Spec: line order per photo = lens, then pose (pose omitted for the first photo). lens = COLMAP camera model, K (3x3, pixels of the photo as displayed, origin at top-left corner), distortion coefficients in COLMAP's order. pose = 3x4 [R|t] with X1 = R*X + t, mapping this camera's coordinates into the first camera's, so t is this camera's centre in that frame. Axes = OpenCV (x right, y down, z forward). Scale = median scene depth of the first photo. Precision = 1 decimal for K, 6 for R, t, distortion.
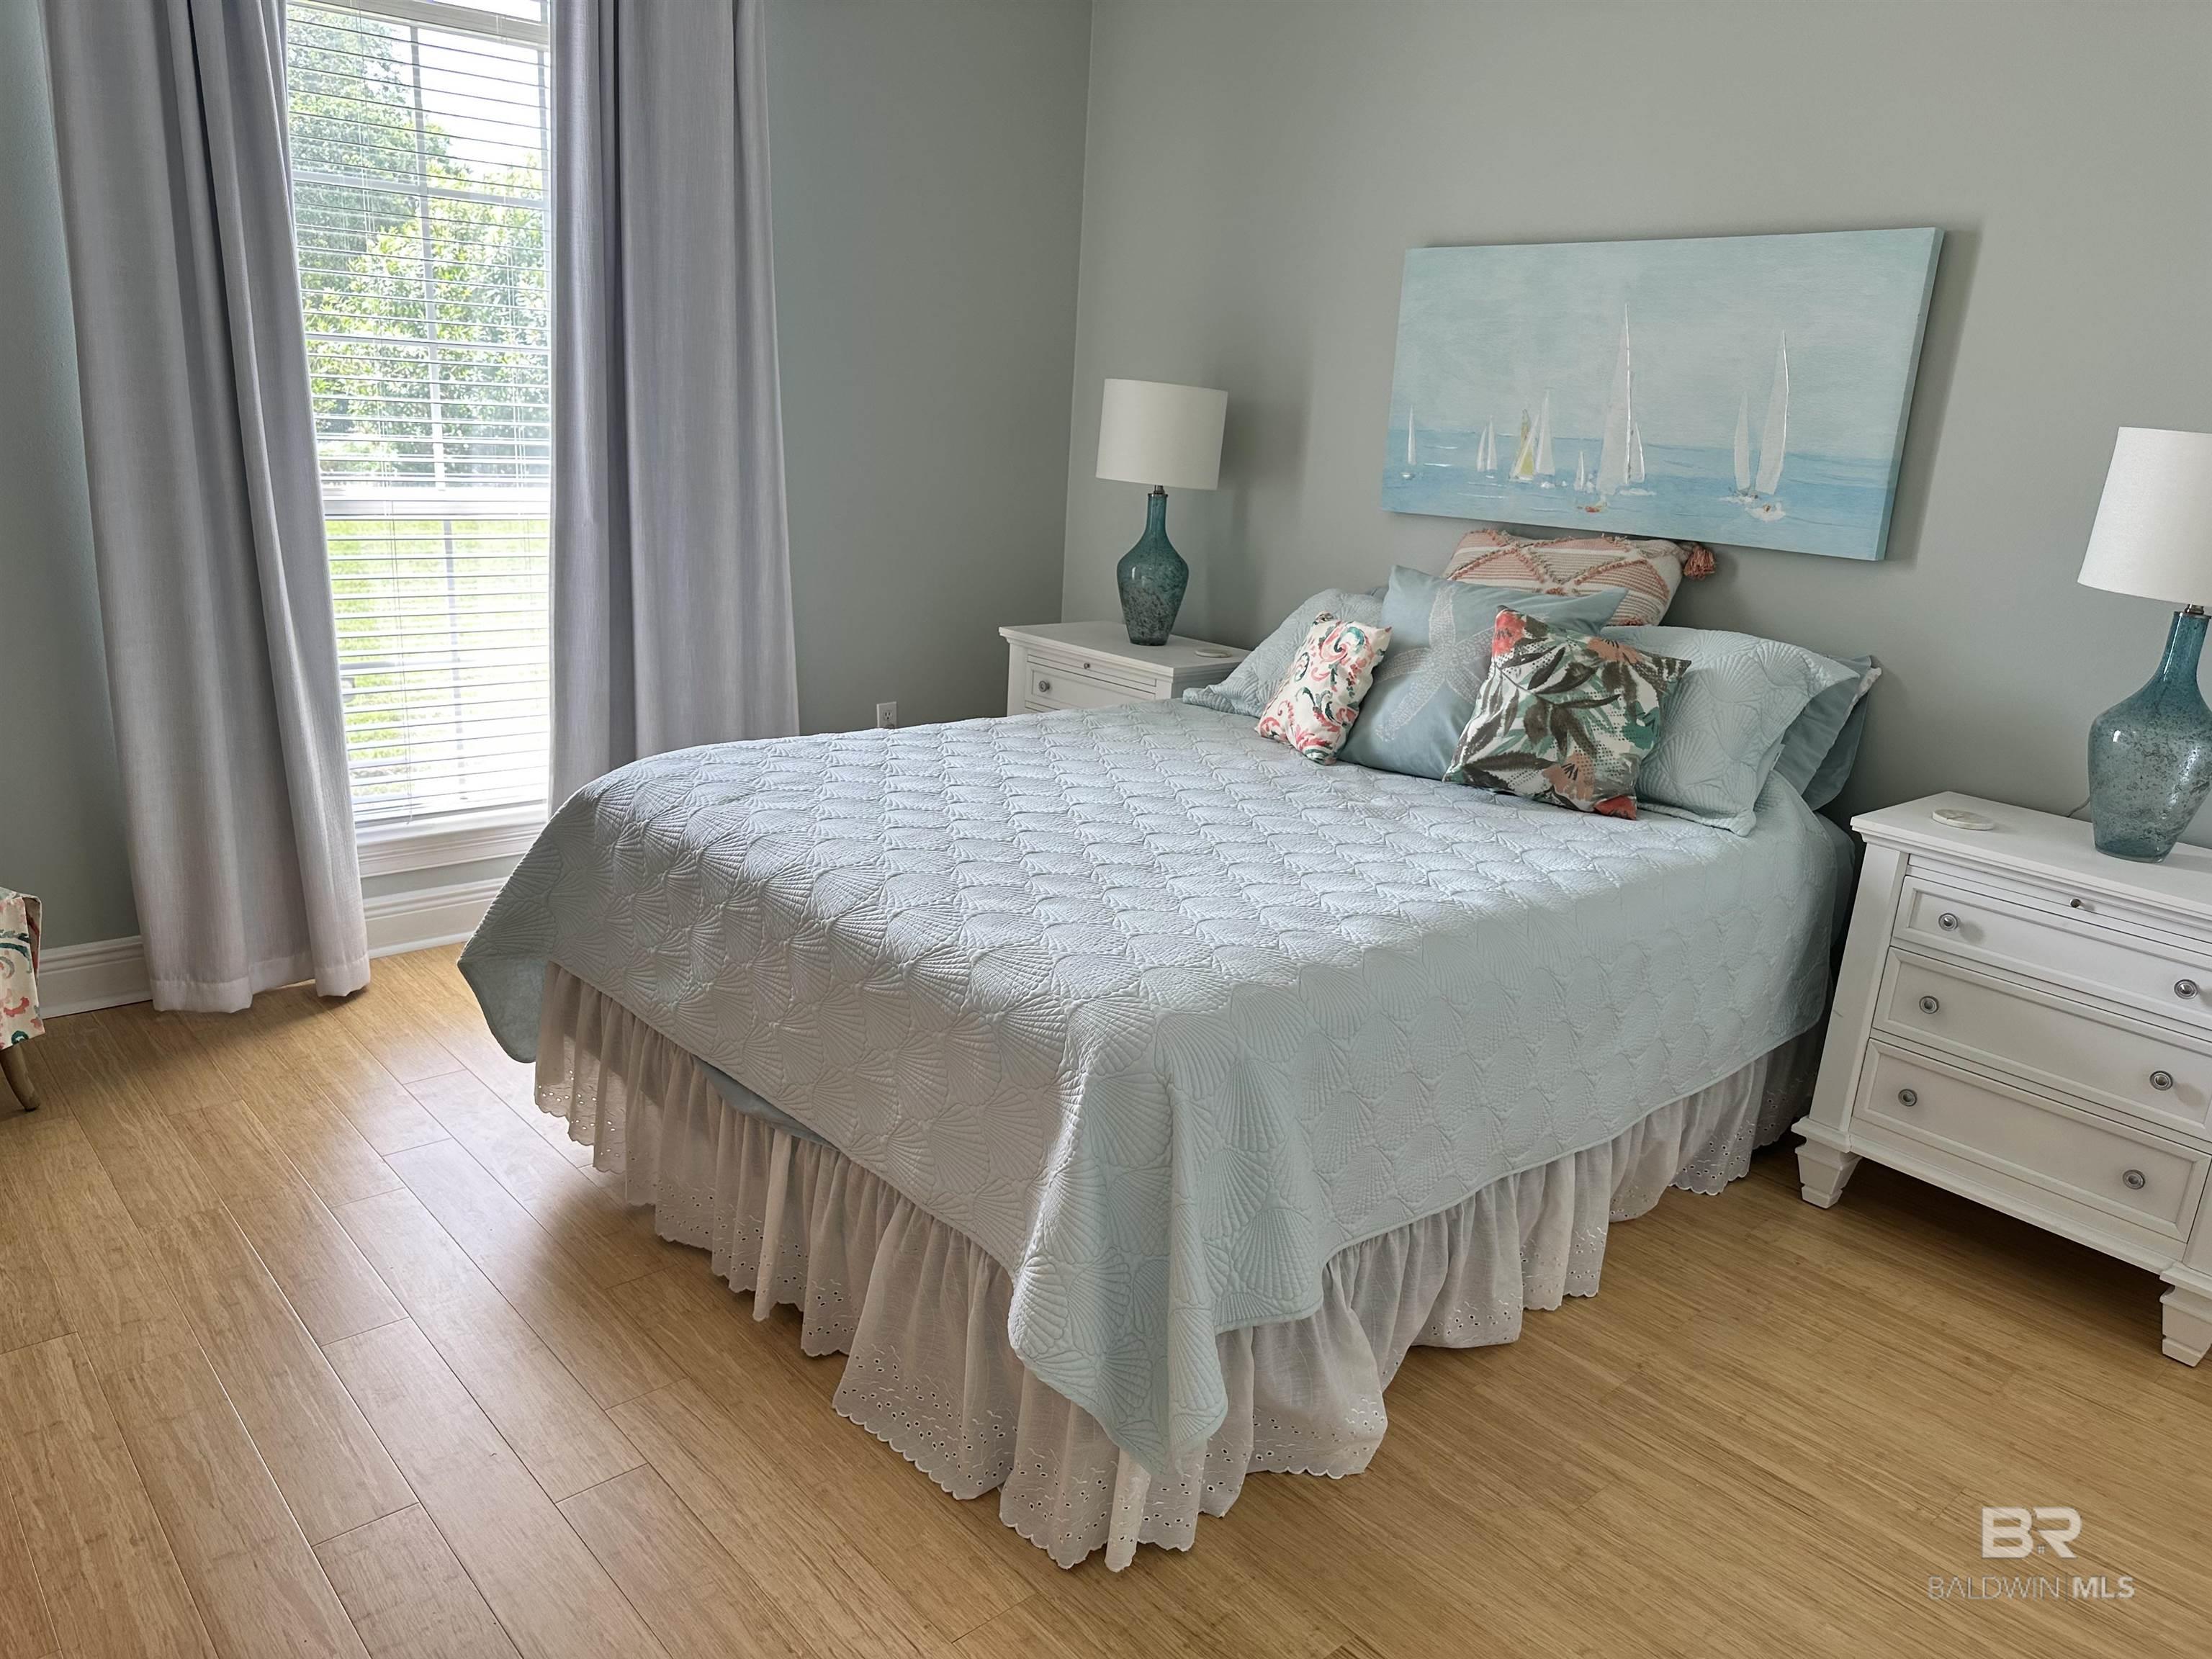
lens RADIAL K [[1550.4, 0, 1095.9], [0, 1550.4, 830.3], [0, 0, 1]] dist [0.177214, -0.314946]
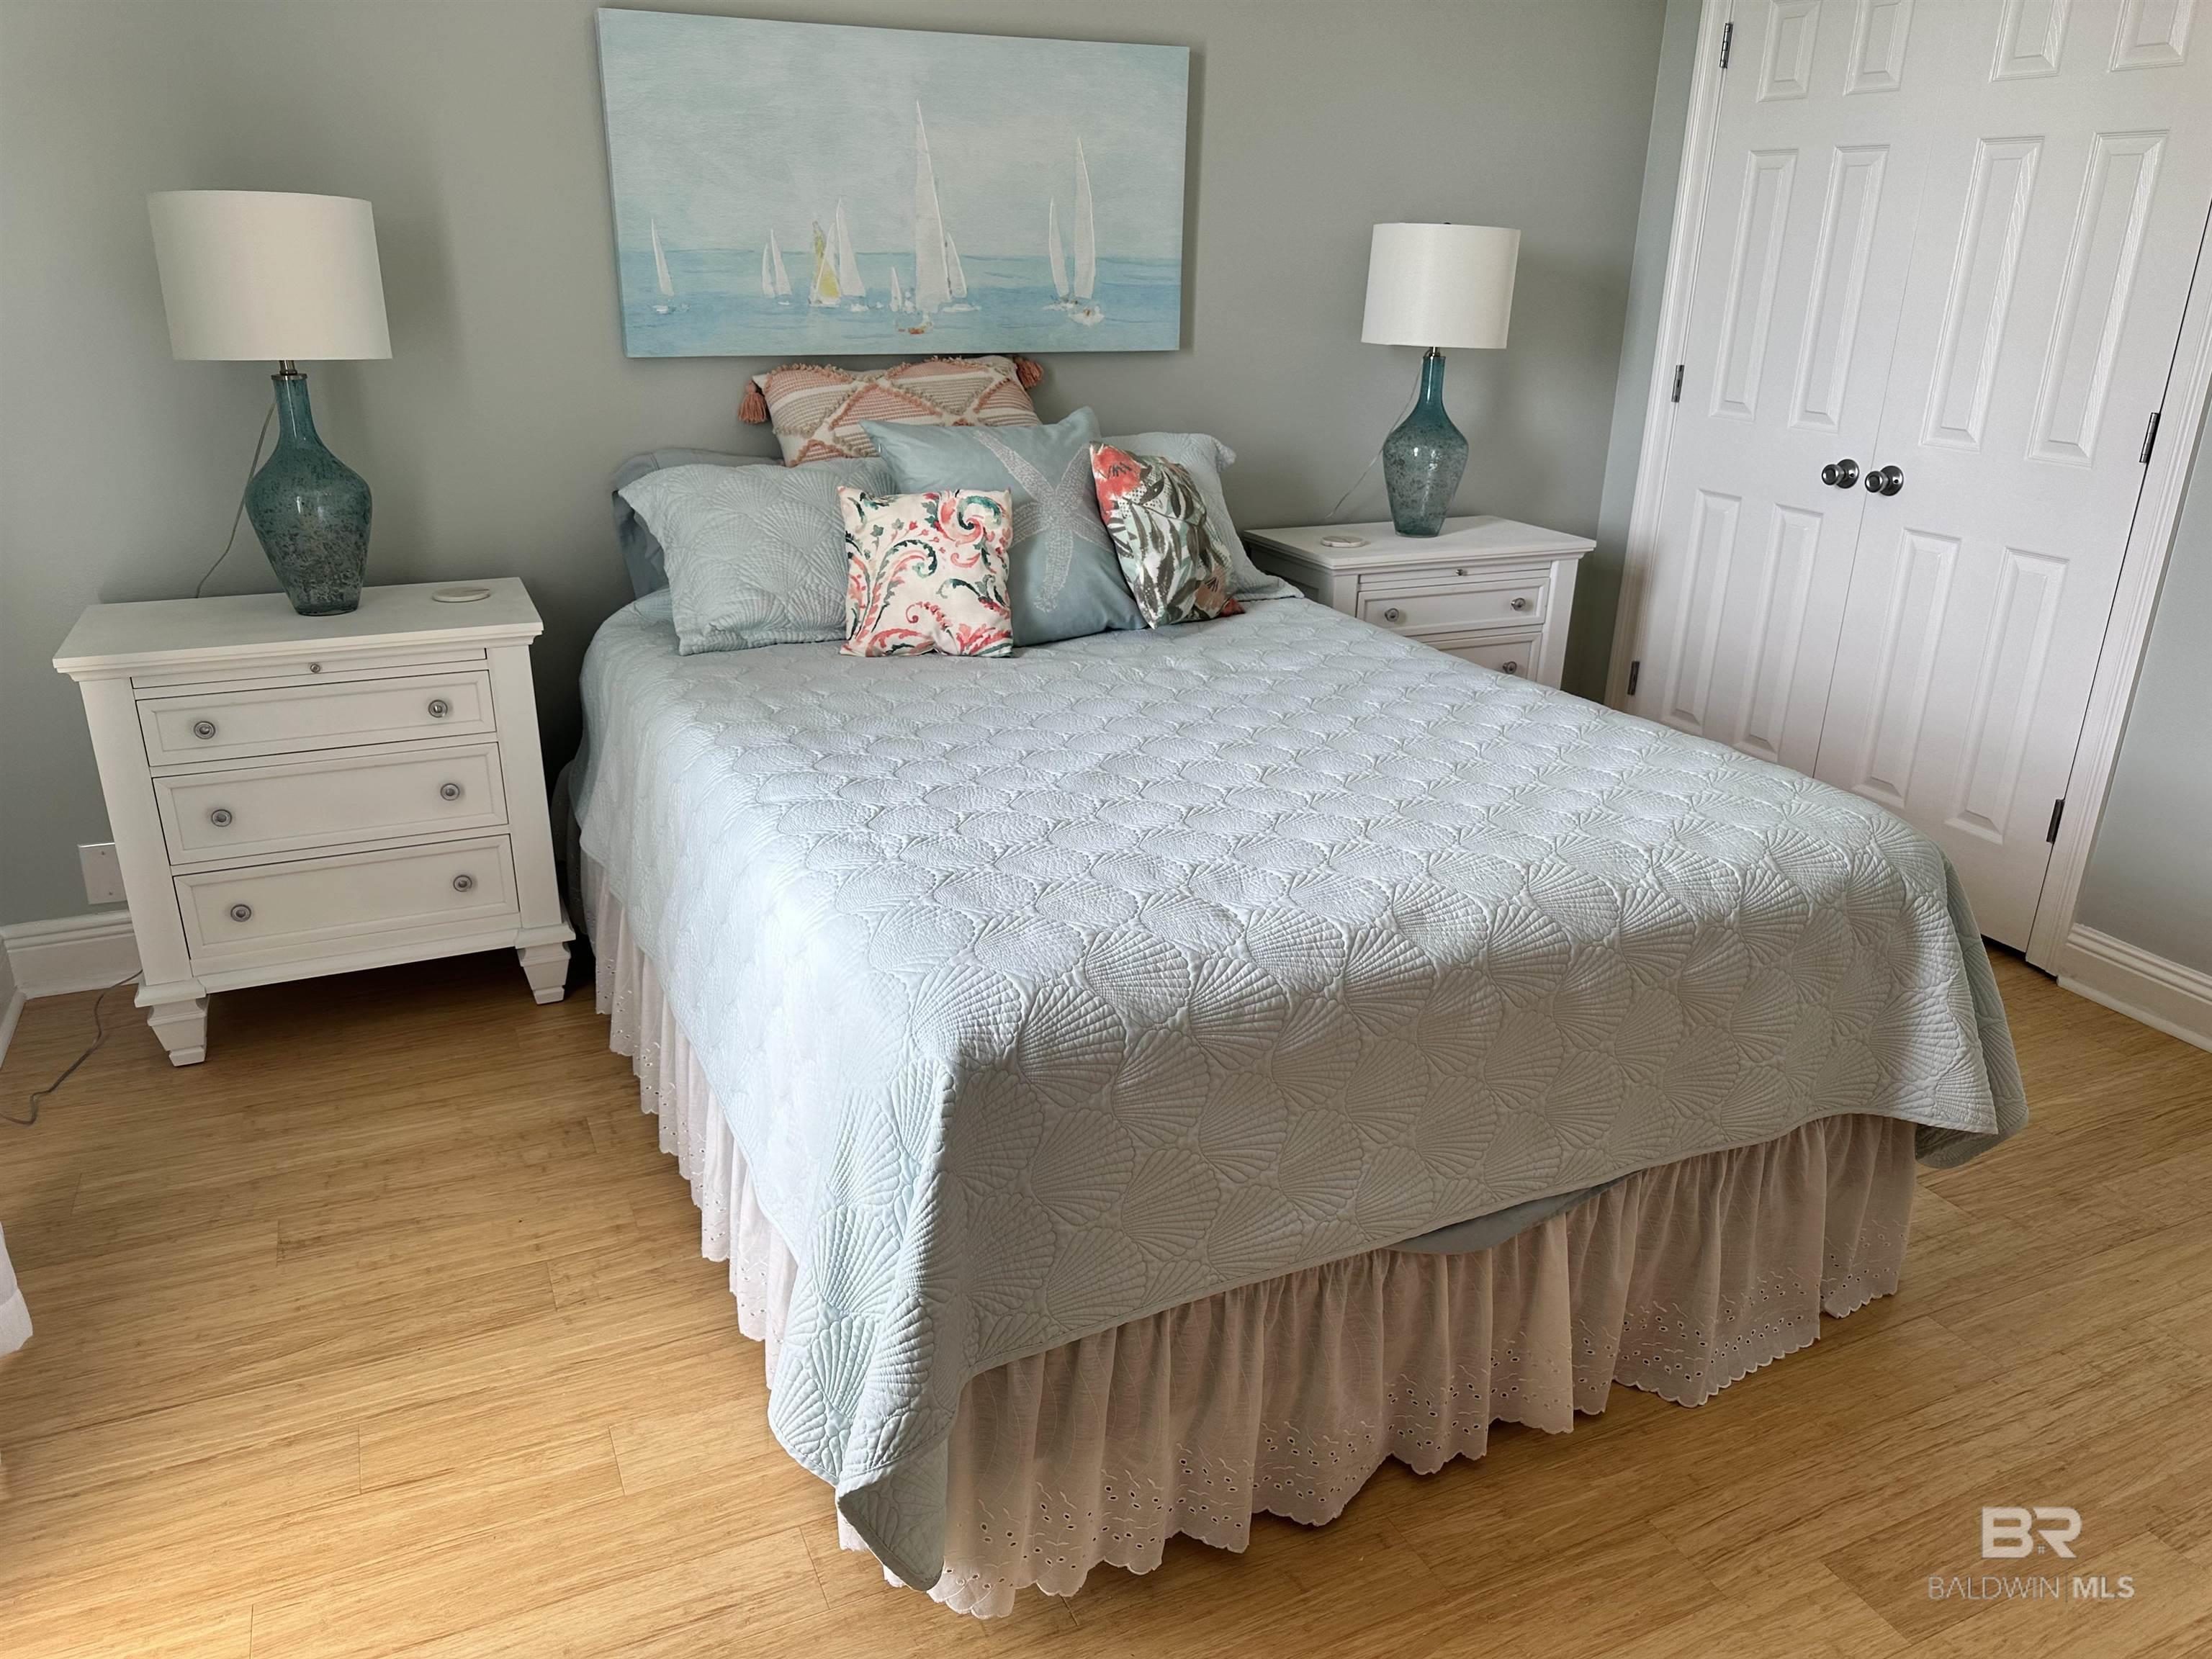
lens RADIAL K [[1550.4, 0, 1095.9], [0, 1550.4, 830.3], [0, 0, 1]] dist [0.177214, -0.314946]
pose [[0.309619, -0.387799, 0.868187, -0.633139], [0.257680, 0.913107, 0.315968, -0.215654], [-0.915280, 0.125884, 0.382643, 0.622339]]
